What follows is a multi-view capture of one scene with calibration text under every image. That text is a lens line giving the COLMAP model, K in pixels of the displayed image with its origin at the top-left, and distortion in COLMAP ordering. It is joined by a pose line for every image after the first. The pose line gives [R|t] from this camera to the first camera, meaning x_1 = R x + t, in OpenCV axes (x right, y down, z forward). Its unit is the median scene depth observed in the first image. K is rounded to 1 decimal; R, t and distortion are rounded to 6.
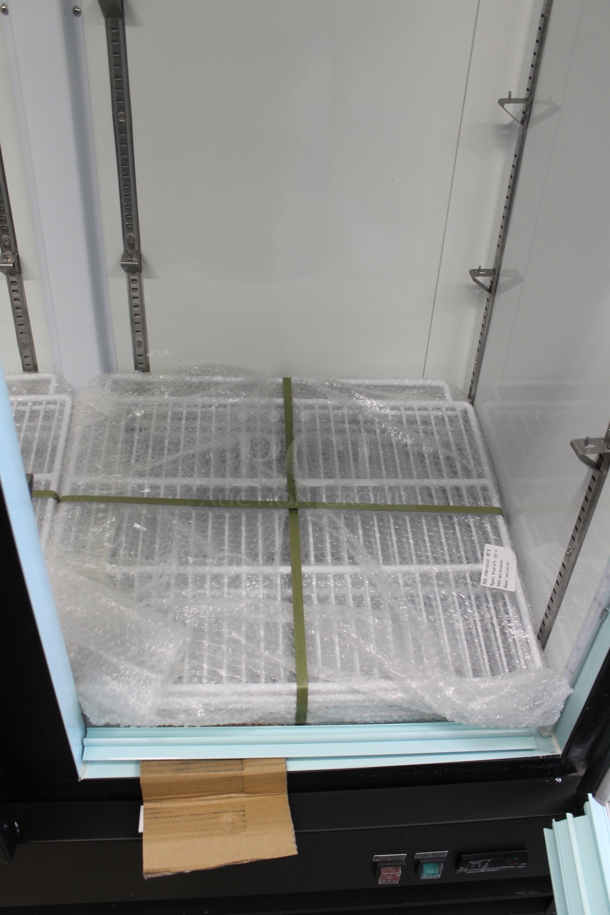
lens RADIAL K [[798.4, 0, 309.8], [0, 798.4, 456.4], [0, 0, 1]] dist [-0.139608, 0.105061]
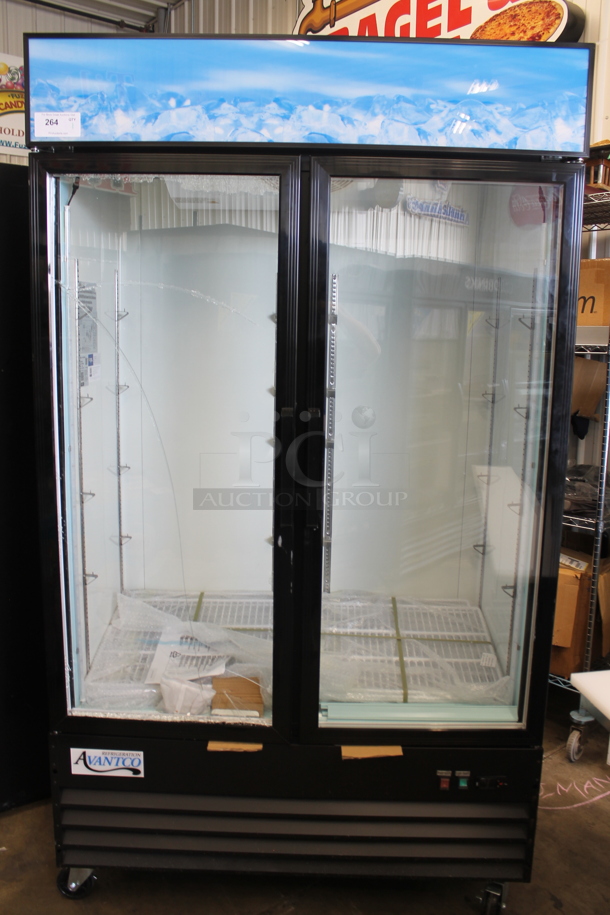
lens RADIAL K [[798.4, 0, 301.4], [0, 798.4, 458.5], [0, 0, 1]] dist [-0.139608, 0.105061]
pose [[0.994757, -0.006774, -0.102044, -0.060778], [-0.040870, 0.888329, -0.457386, 0.621024], [0.093747, 0.459158, 0.883394, -1.218995]]
